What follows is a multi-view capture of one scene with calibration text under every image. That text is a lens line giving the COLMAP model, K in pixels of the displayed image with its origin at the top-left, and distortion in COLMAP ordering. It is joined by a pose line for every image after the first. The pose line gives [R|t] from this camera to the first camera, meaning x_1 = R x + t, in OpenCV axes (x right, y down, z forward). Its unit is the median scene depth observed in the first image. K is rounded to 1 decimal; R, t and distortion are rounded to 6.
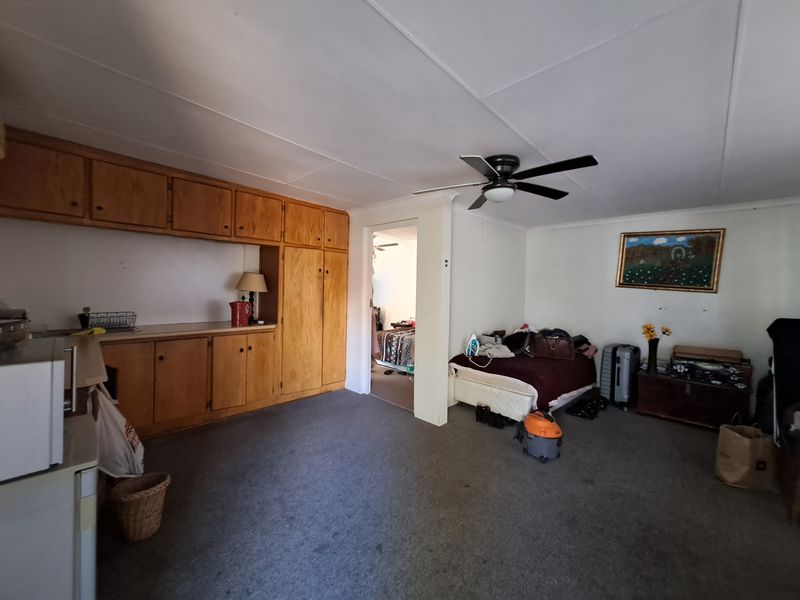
lens RADIAL K [[314.1, 0, 397.1], [0, 314.1, 292.6], [0, 0, 1]] dist [-0.000206, -0.000053]
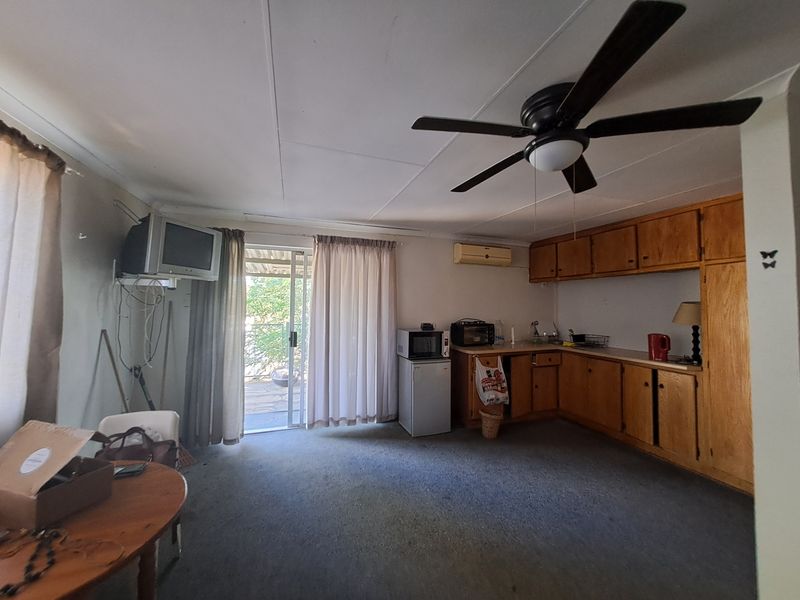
lens RADIAL K [[314.1, 0, 397.1], [0, 314.1, 292.6], [0, 0, 1]] dist [-0.000206, -0.000053]
pose [[-0.452109, -0.072369, -0.889022, 0.664709], [-0.041495, 0.997330, -0.060084, -0.006276], [0.890997, 0.009726, -0.453905, 0.694707]]
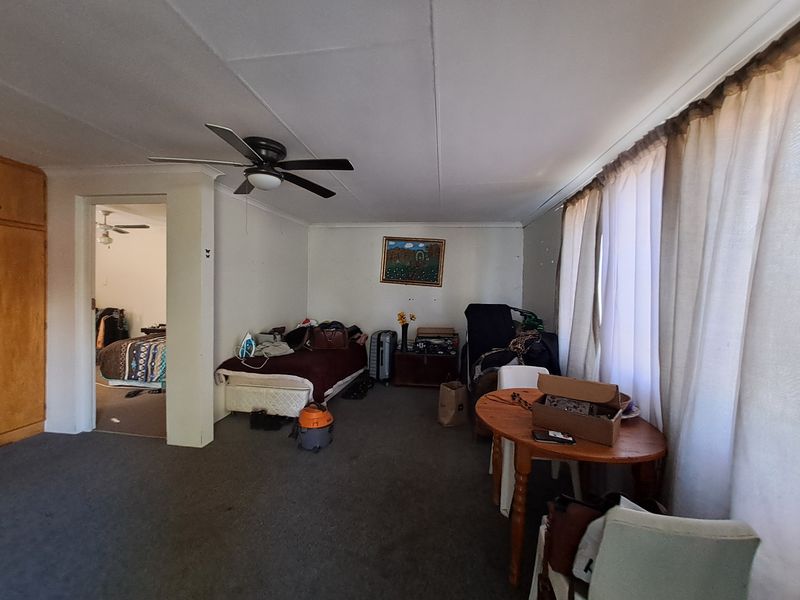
lens RADIAL K [[314.1, 0, 397.1], [0, 314.1, 292.6], [0, 0, 1]] dist [-0.000206, -0.000053]
pose [[0.807035, -0.017108, 0.590256, 0.061501], [0.008325, 0.999811, 0.017596, 0.000971], [-0.590445, -0.009286, 0.807025, 0.015124]]
